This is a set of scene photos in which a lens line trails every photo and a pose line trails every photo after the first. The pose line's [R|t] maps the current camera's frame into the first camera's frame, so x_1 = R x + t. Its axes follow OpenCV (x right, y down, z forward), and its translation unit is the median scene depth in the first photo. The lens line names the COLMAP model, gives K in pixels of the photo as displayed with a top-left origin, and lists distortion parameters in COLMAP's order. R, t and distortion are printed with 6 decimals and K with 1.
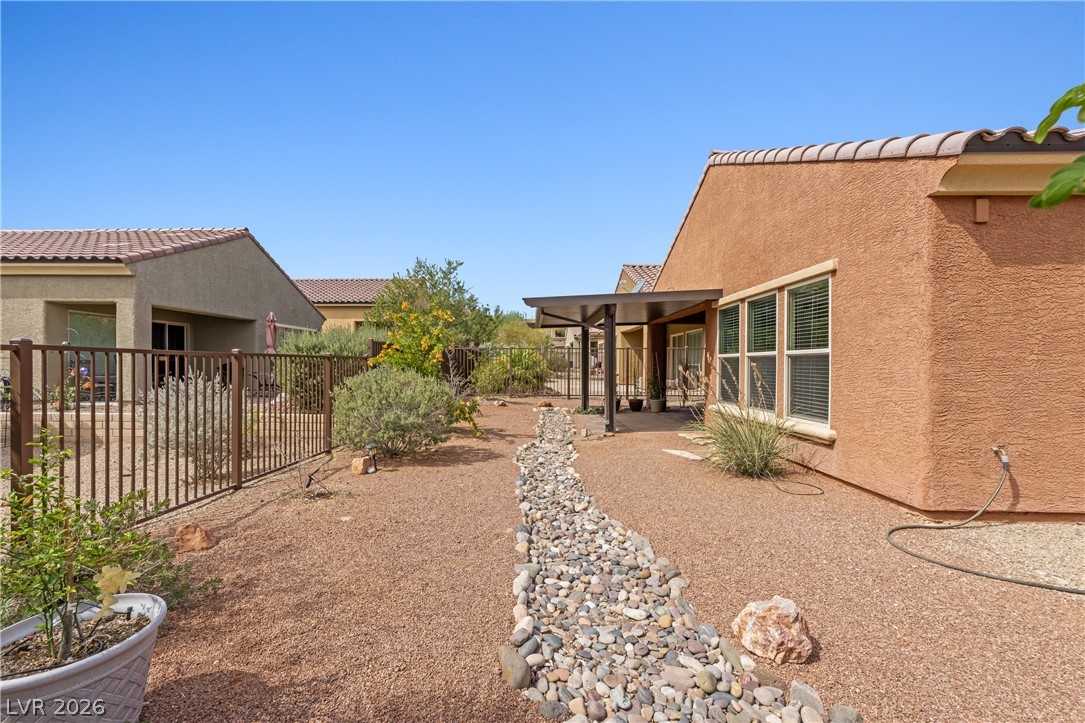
lens RADIAL K [[454.2, 0, 545.1], [0, 454.2, 363.5], [0, 0, 1]] dist [0.001254, -0.000121]
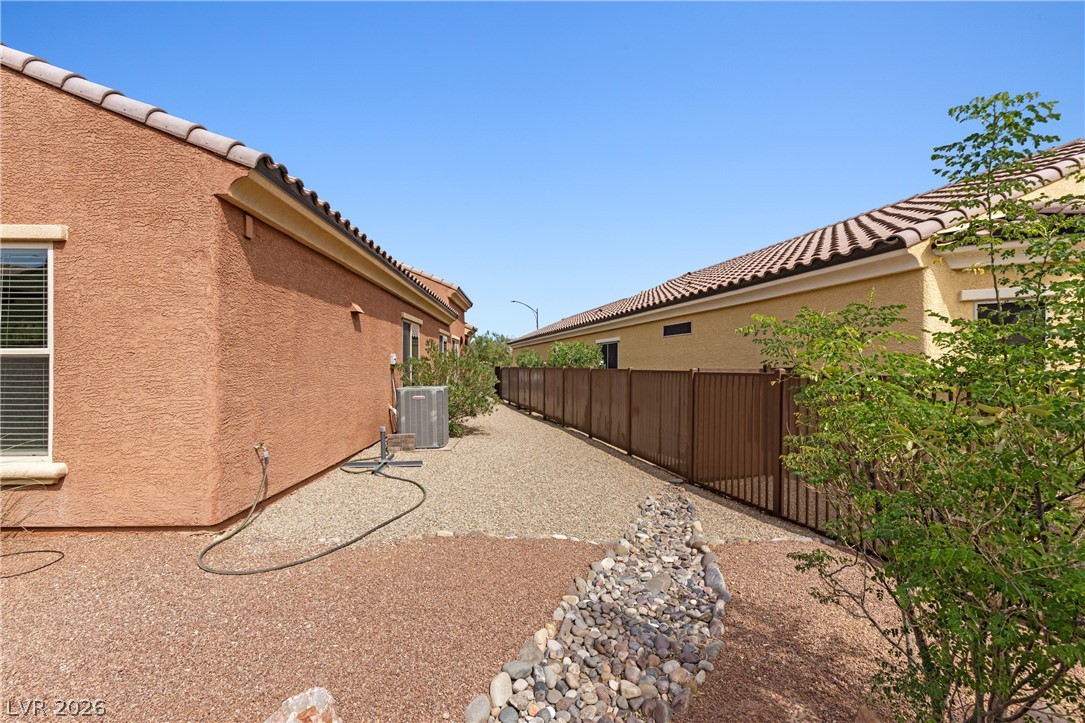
lens RADIAL K [[454.2, 0, 545.8], [0, 454.2, 362.1], [0, 0, 1]] dist [0.001254, -0.000121]
pose [[0.001905, 0.008679, 0.999961, -0.107571], [-0.000696, 0.999962, -0.008677, -0.008287], [-0.999998, -0.000680, 0.001911, 0.295293]]
